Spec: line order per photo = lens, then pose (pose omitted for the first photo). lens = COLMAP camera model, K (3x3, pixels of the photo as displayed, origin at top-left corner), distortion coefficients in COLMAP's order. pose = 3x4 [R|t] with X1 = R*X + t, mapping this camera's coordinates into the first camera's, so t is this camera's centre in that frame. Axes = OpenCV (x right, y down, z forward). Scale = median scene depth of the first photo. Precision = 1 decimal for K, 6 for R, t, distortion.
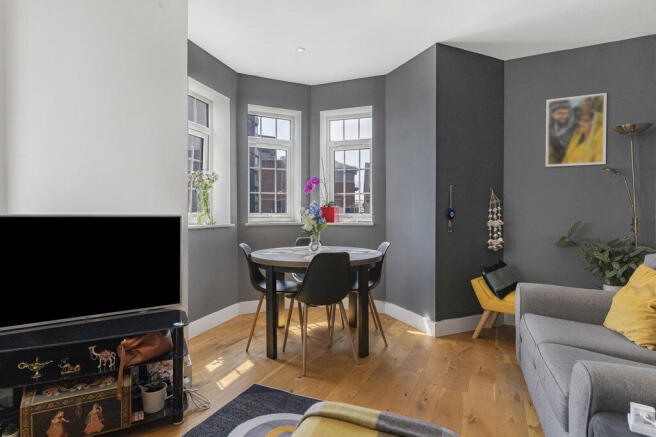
lens RADIAL K [[349.7, 0, 327.9], [0, 349.7, 216.3], [0, 0, 1]] dist [0.002194, 0.000994]
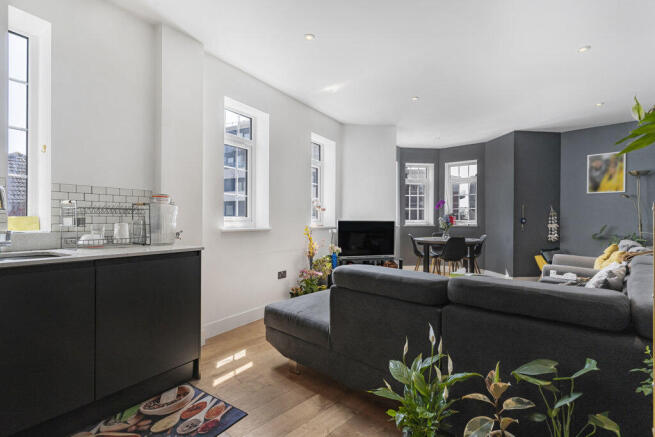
lens RADIAL K [[313.4, 0, 327.5], [0, 313.4, 218.5], [0, 0, 1]] dist [0.002181, 0.000177]
pose [[0.950540, 0.001602, -0.310598, -0.121488], [-0.004614, 0.999949, -0.008965, 0.001356], [0.310568, 0.009955, 0.950499, -0.915347]]
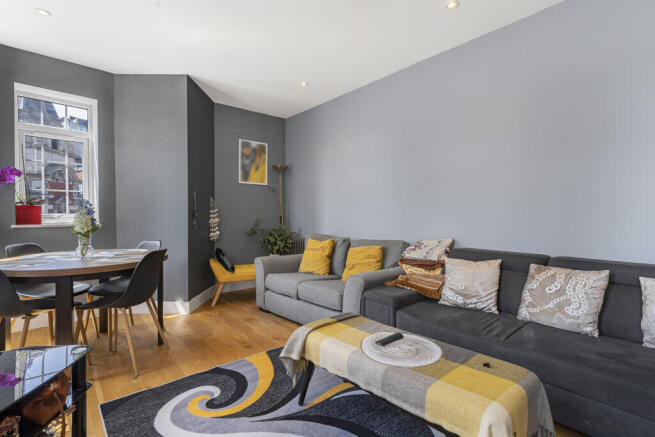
lens RADIAL K [[313.4, 0, 327.5], [0, 313.4, 218.5], [0, 0, 1]] dist [0.002181, 0.000177]
pose [[0.406762, -0.014390, 0.913421, -0.489242], [0.004547, 0.999895, 0.013727, -0.004305], [-0.913523, -0.001430, 0.406785, 0.100121]]
